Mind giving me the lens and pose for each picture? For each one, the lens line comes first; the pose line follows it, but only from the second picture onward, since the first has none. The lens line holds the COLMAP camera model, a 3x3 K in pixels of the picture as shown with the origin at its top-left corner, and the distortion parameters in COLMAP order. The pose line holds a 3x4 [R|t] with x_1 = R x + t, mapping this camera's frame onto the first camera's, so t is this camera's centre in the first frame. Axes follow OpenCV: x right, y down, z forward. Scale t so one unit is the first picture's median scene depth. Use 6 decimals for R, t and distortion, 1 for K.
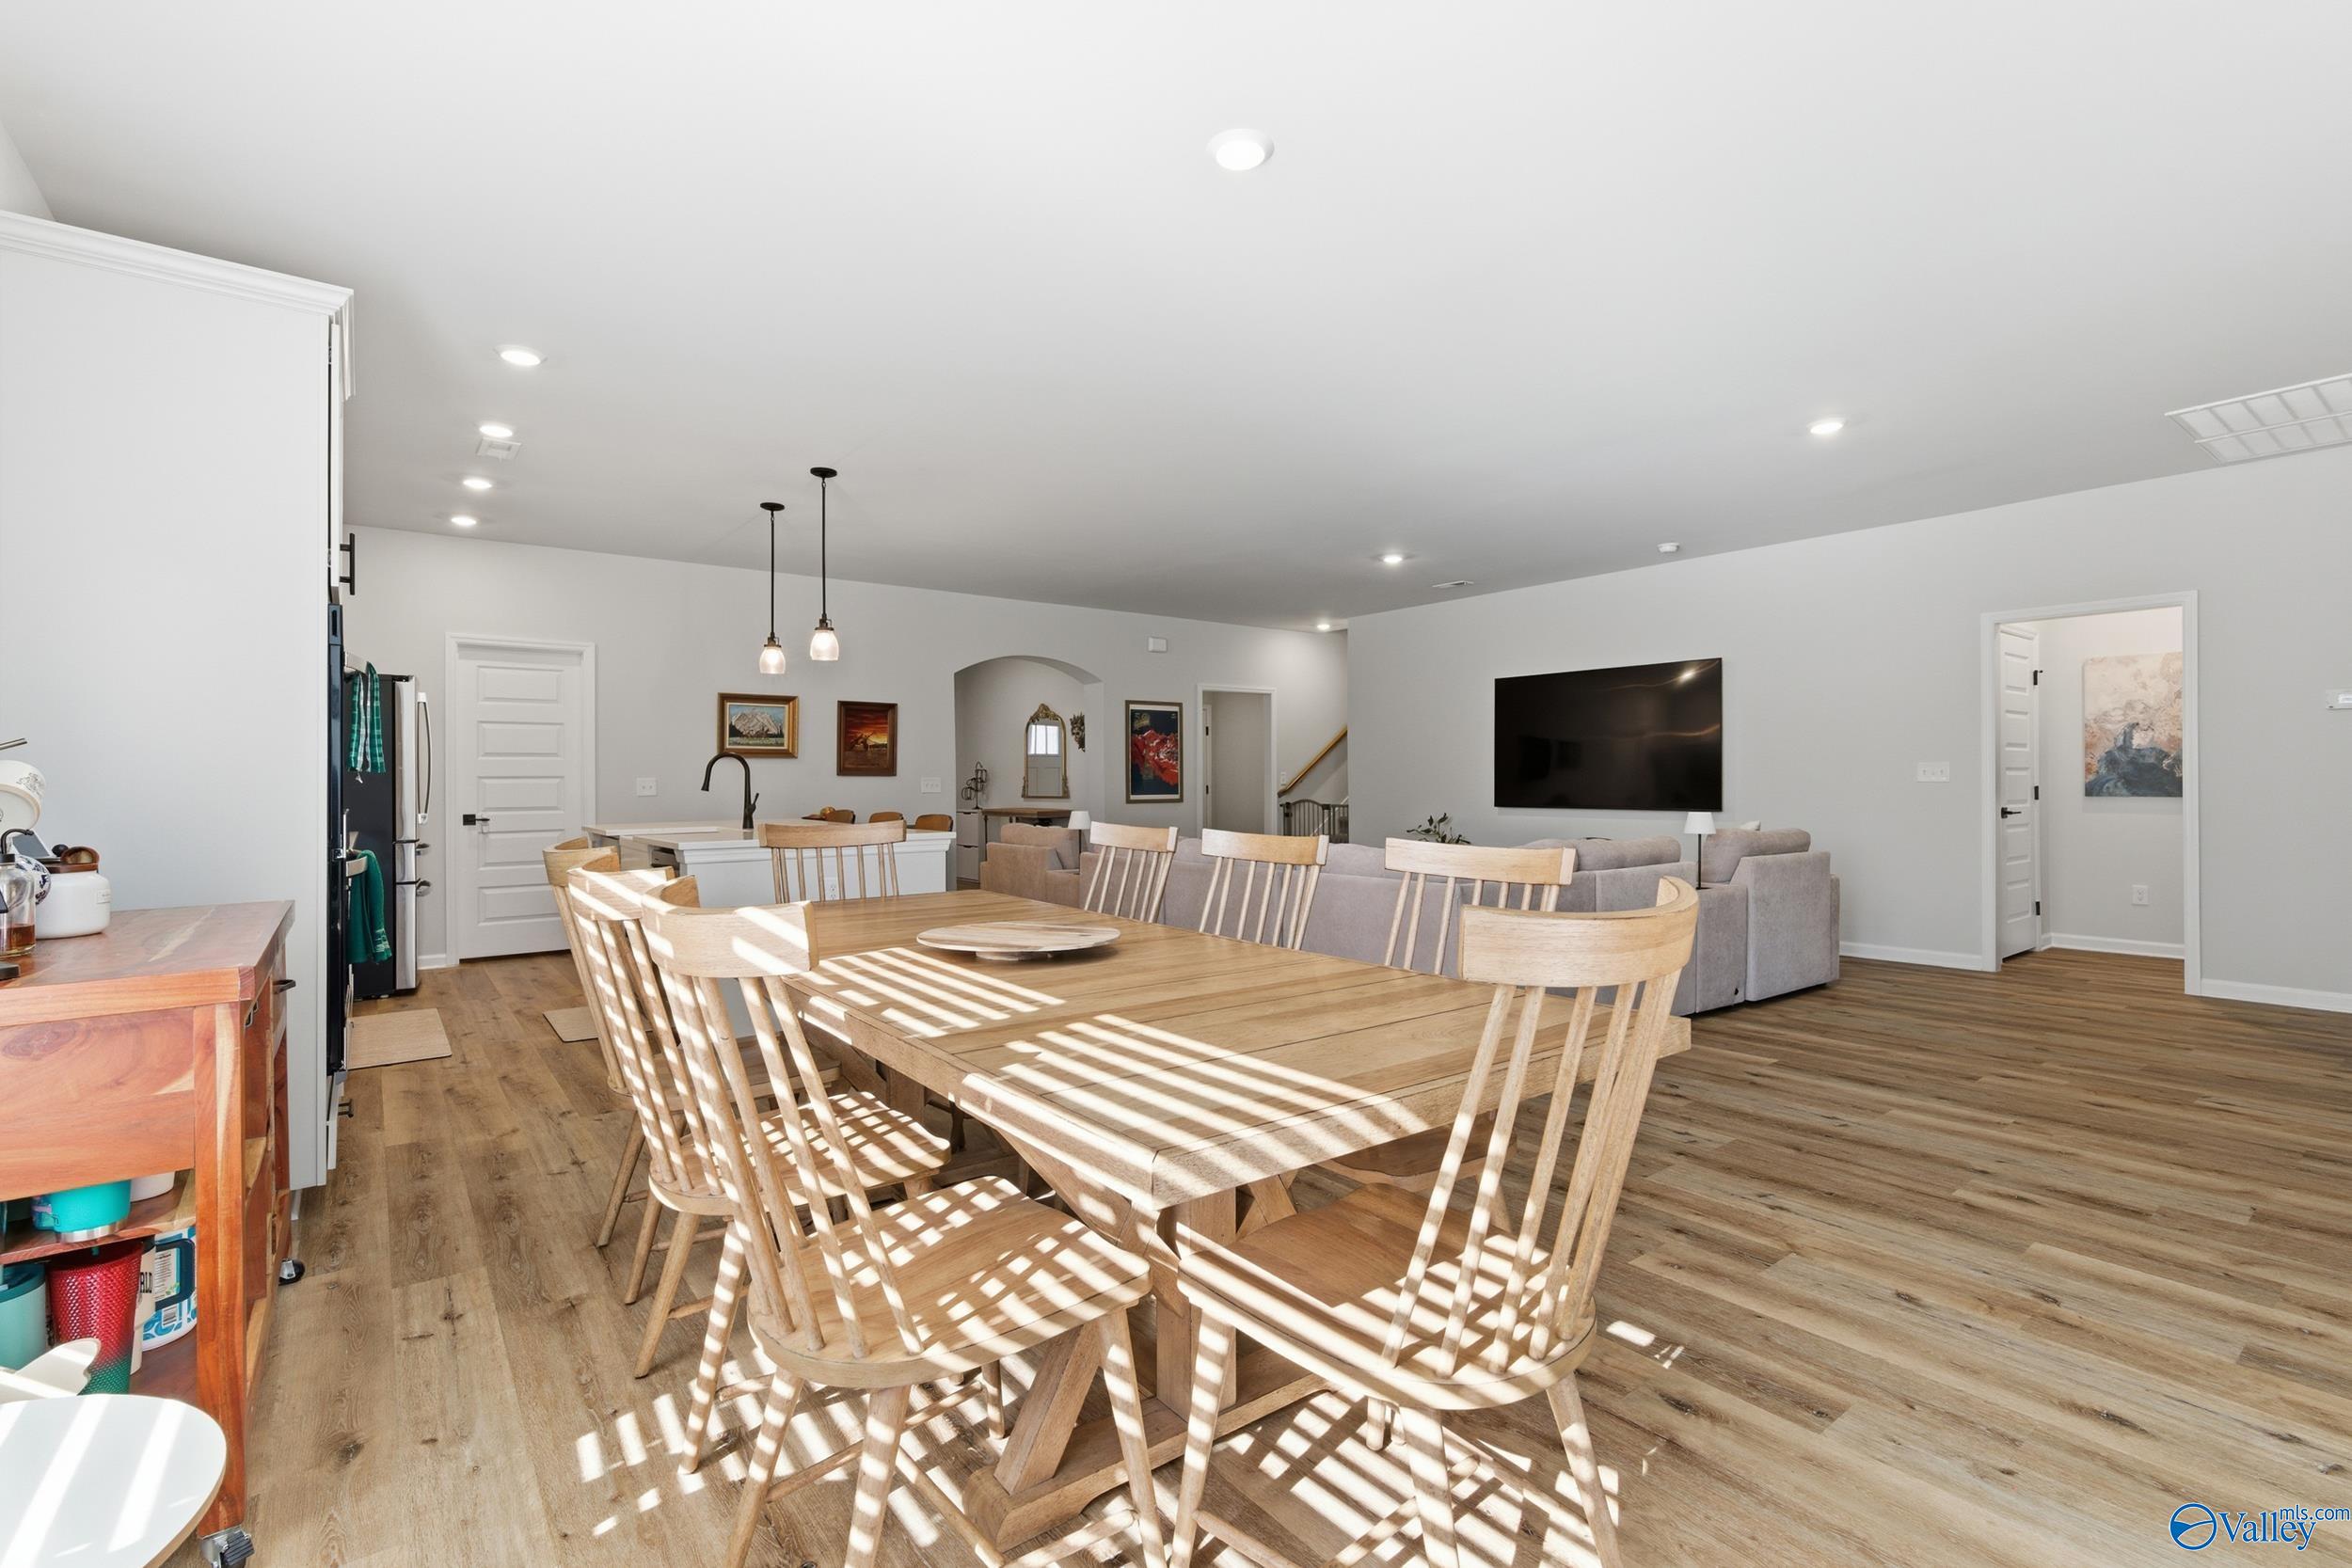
lens RADIAL K [[1068.6, 0, 1183.1], [0, 1068.6, 784.2], [0, 0, 1]] dist [-0.001174, 0.003850]
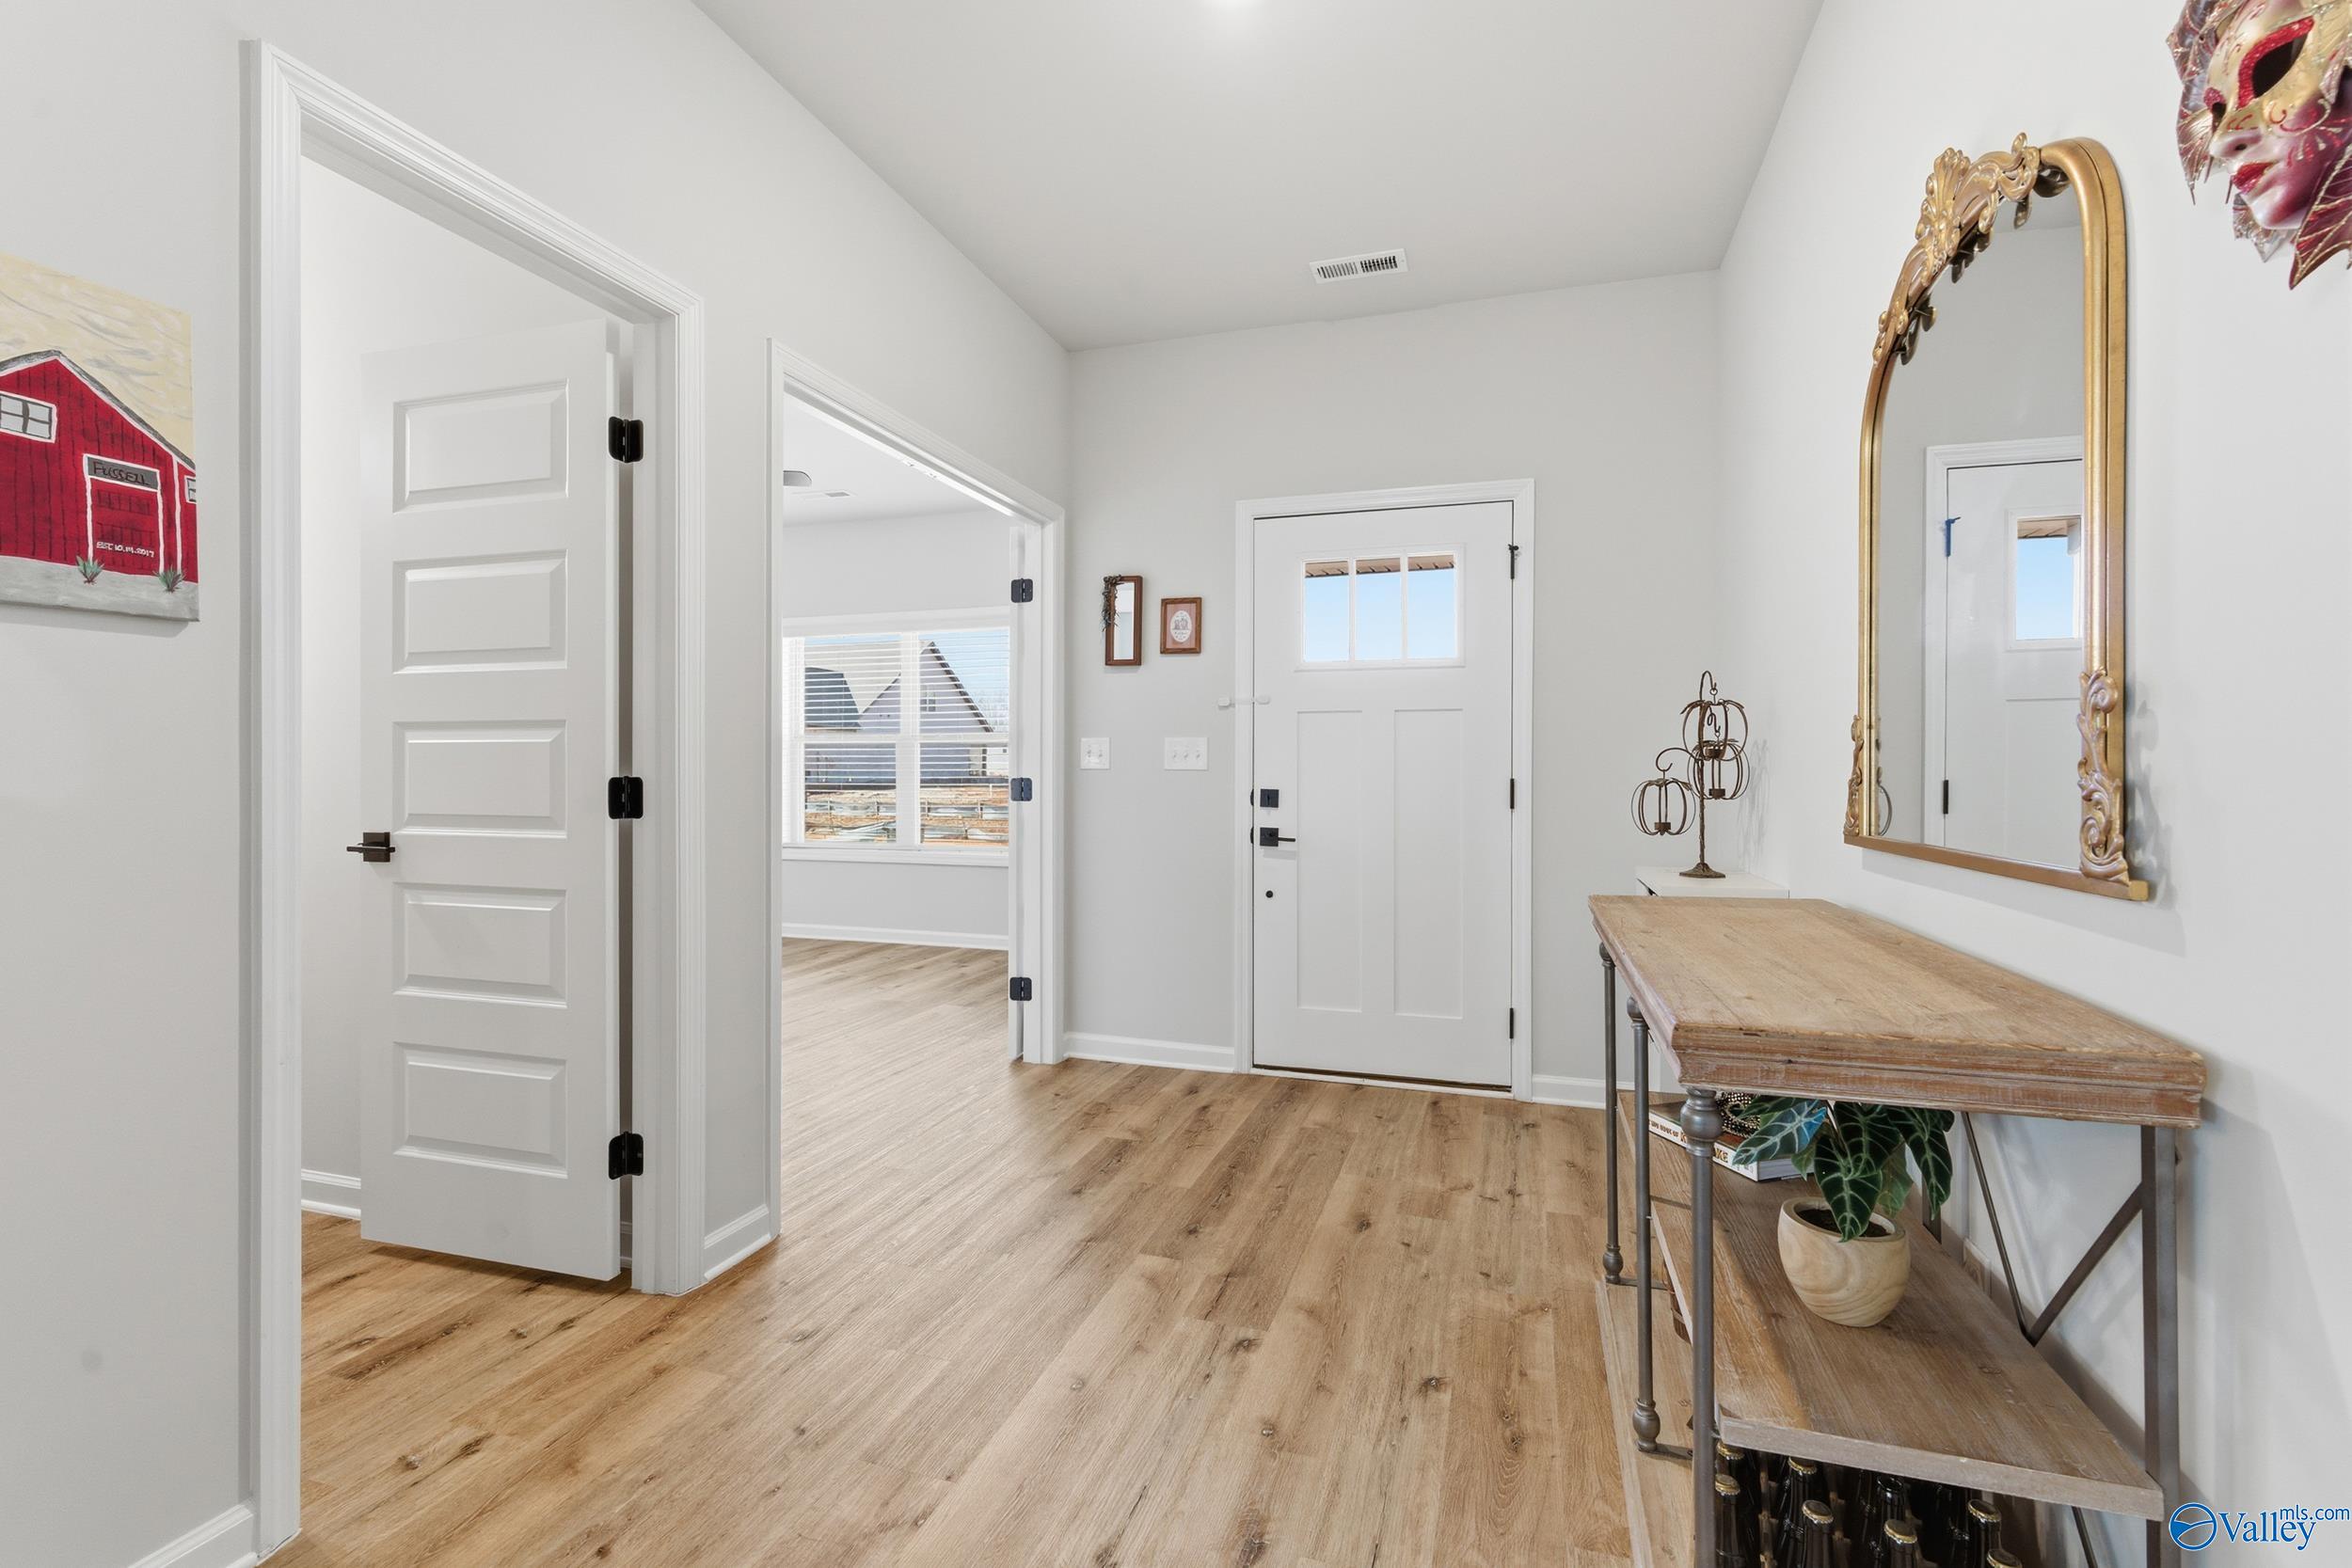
lens RADIAL K [[1068.6, 0, 1172.1], [0, 1068.6, 770.3], [0, 0, 1]] dist [-0.001174, 0.003850]
pose [[0.570462, 0.001343, -0.821323, -0.114823], [-0.007691, 0.999964, -0.003707, 0.003788], [0.821288, 0.008432, 0.570452, 1.260431]]
